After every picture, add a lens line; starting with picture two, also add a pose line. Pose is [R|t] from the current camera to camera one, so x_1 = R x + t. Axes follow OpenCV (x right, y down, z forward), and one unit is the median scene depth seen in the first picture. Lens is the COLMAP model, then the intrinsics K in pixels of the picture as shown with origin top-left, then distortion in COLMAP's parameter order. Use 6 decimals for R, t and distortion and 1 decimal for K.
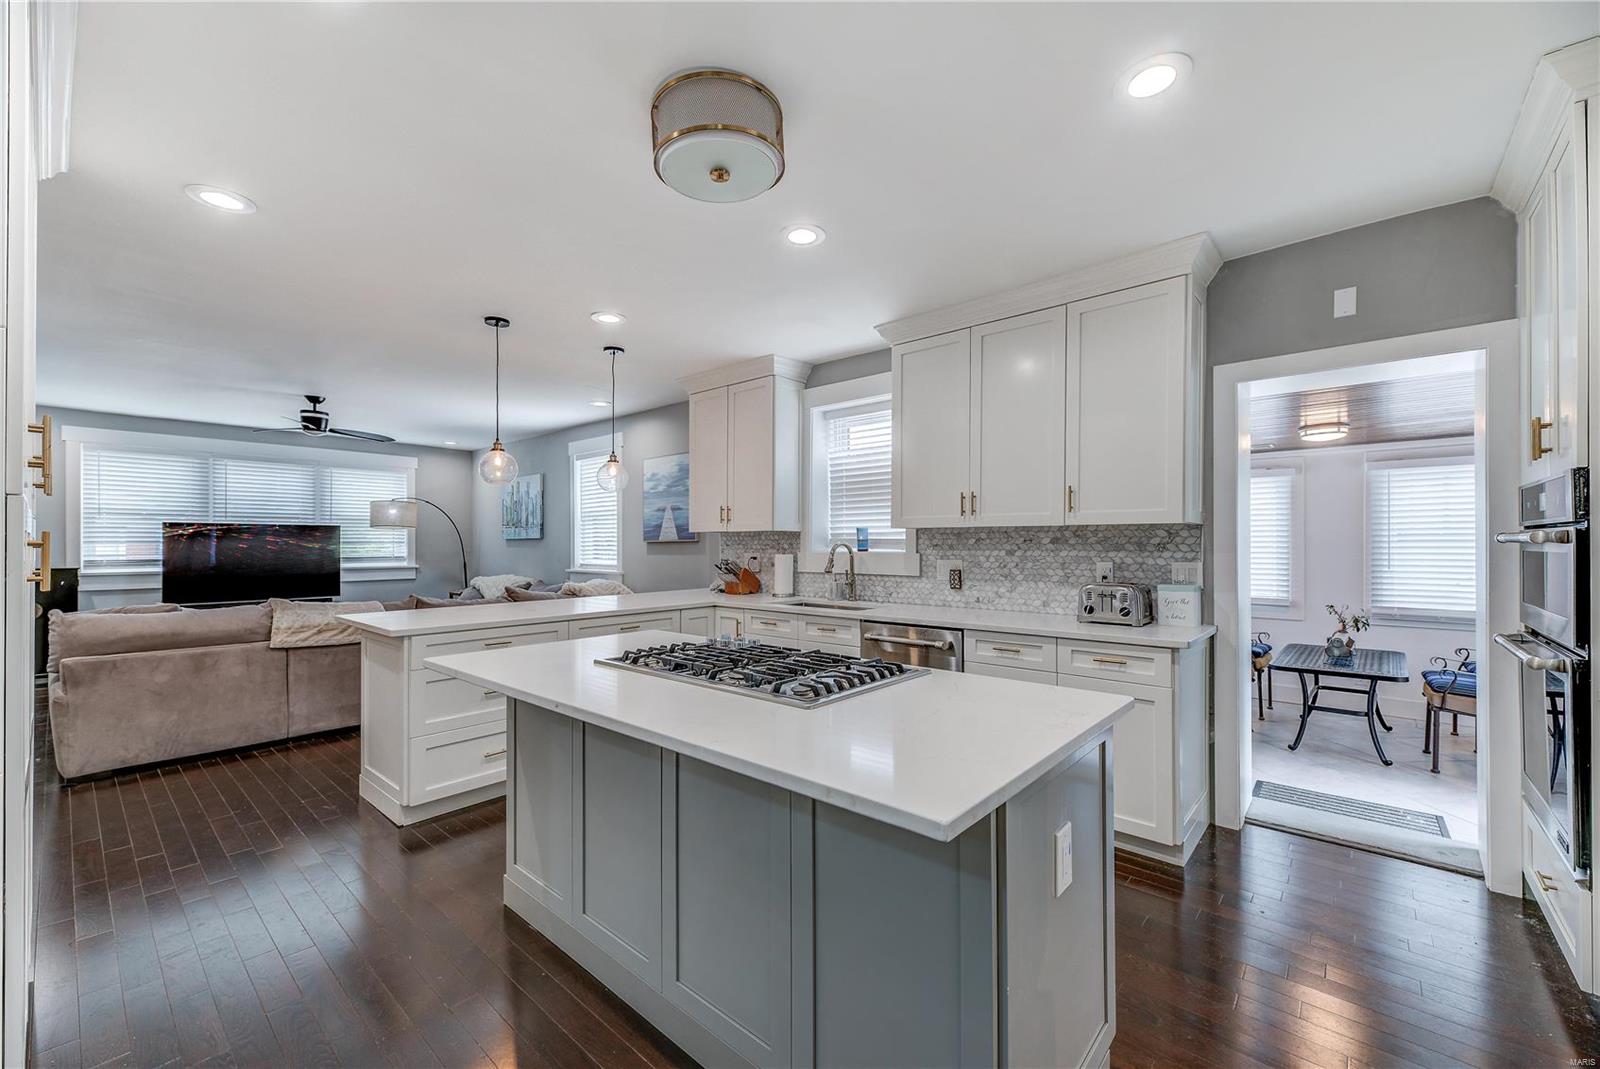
lens RADIAL K [[644.4, 0, 804.7], [0, 644.4, 540.6], [0, 0, 1]] dist [0.015148, 0.000053]
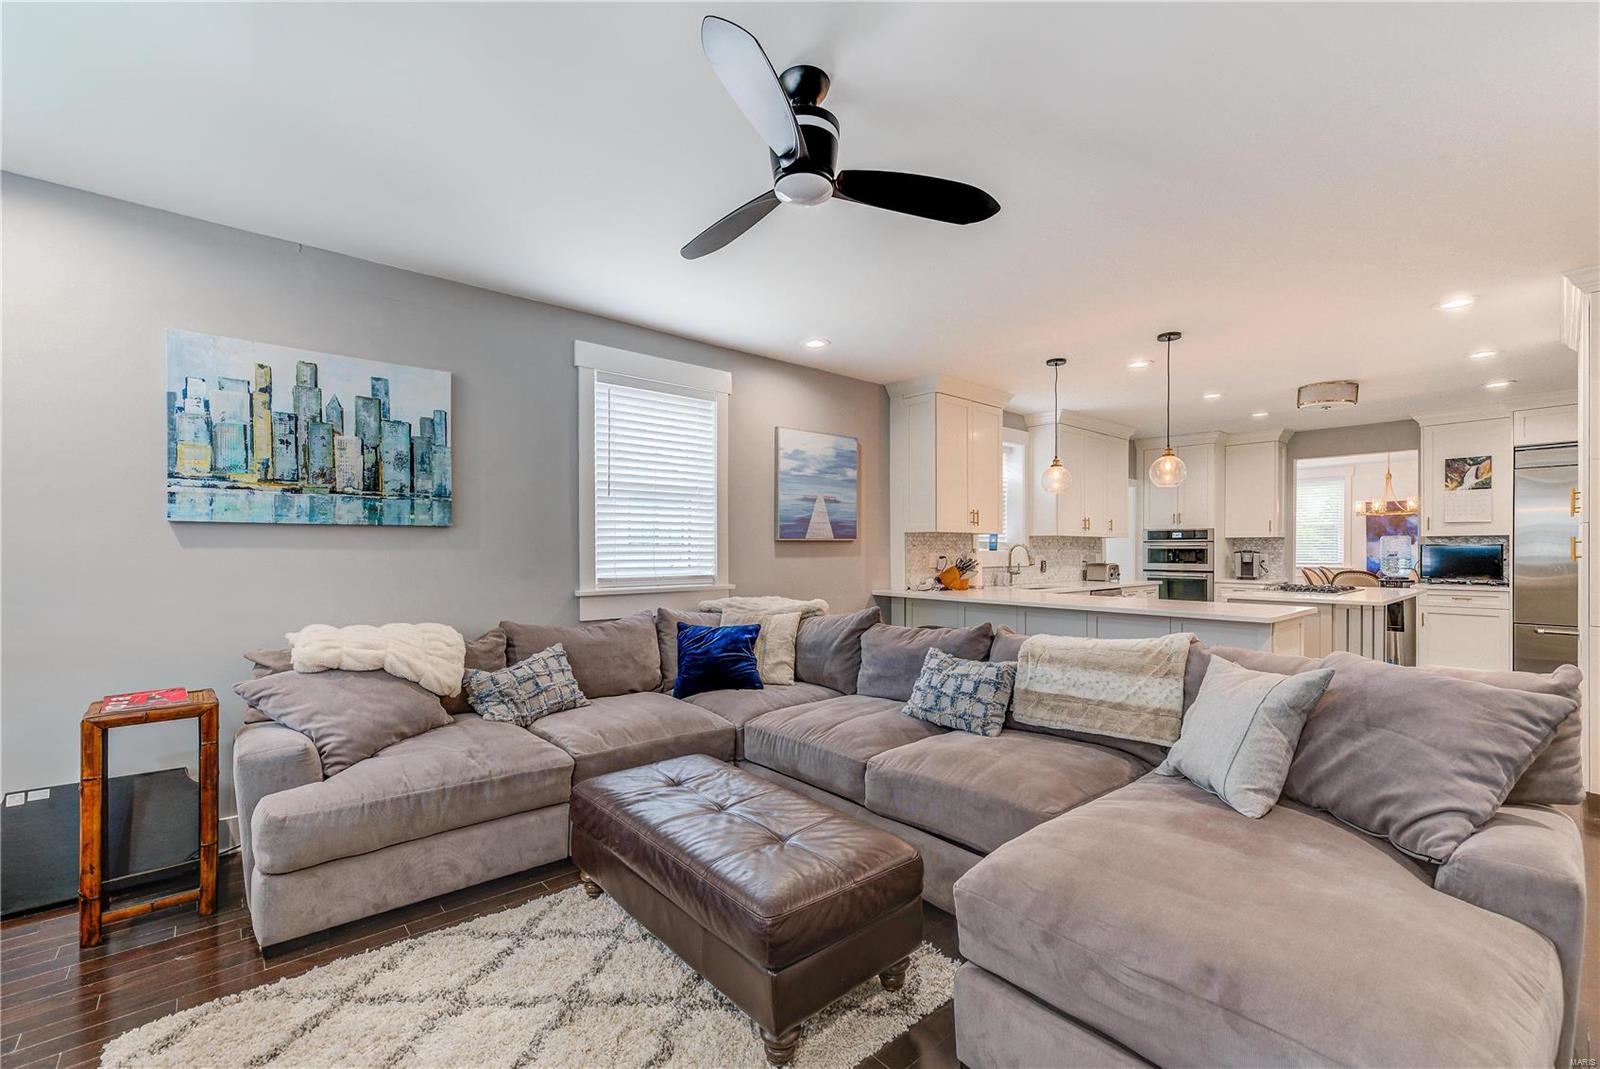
lens RADIAL K [[662.9, 0, 794.1], [0, 662.9, 555.6], [0, 0, 1]] dist [0.000653, 0.000079]
pose [[0.139649, -0.005040, 0.990188, -1.526197], [-0.003240, 0.999979, 0.005547, 0.023338], [-0.990196, -0.003983, 0.139630, 1.358715]]
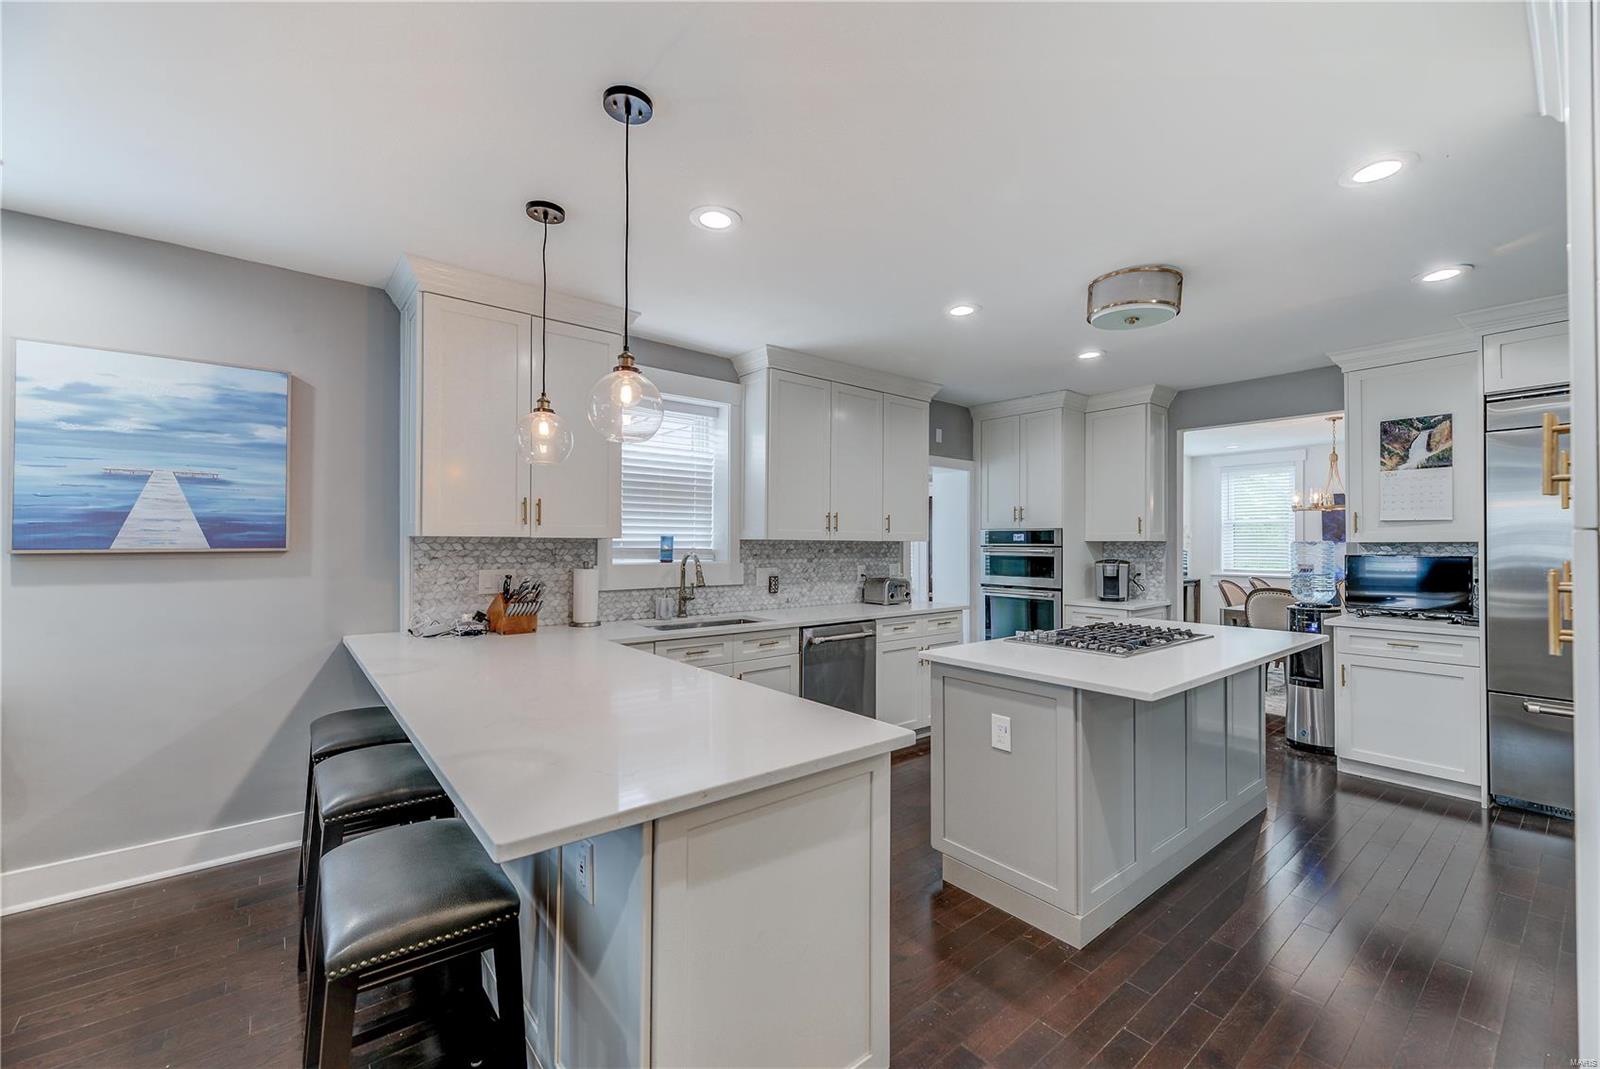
lens RADIAL K [[634.0, 0, 800.6], [0, 634.0, 540.1], [0, 0, 1]] dist [0.000612, 0.000056]
pose [[0.173694, 0.011765, 0.984729, -0.833178], [-0.006501, 0.999921, -0.010800, -0.006731], [-0.984778, -0.004526, 0.173756, 0.733207]]
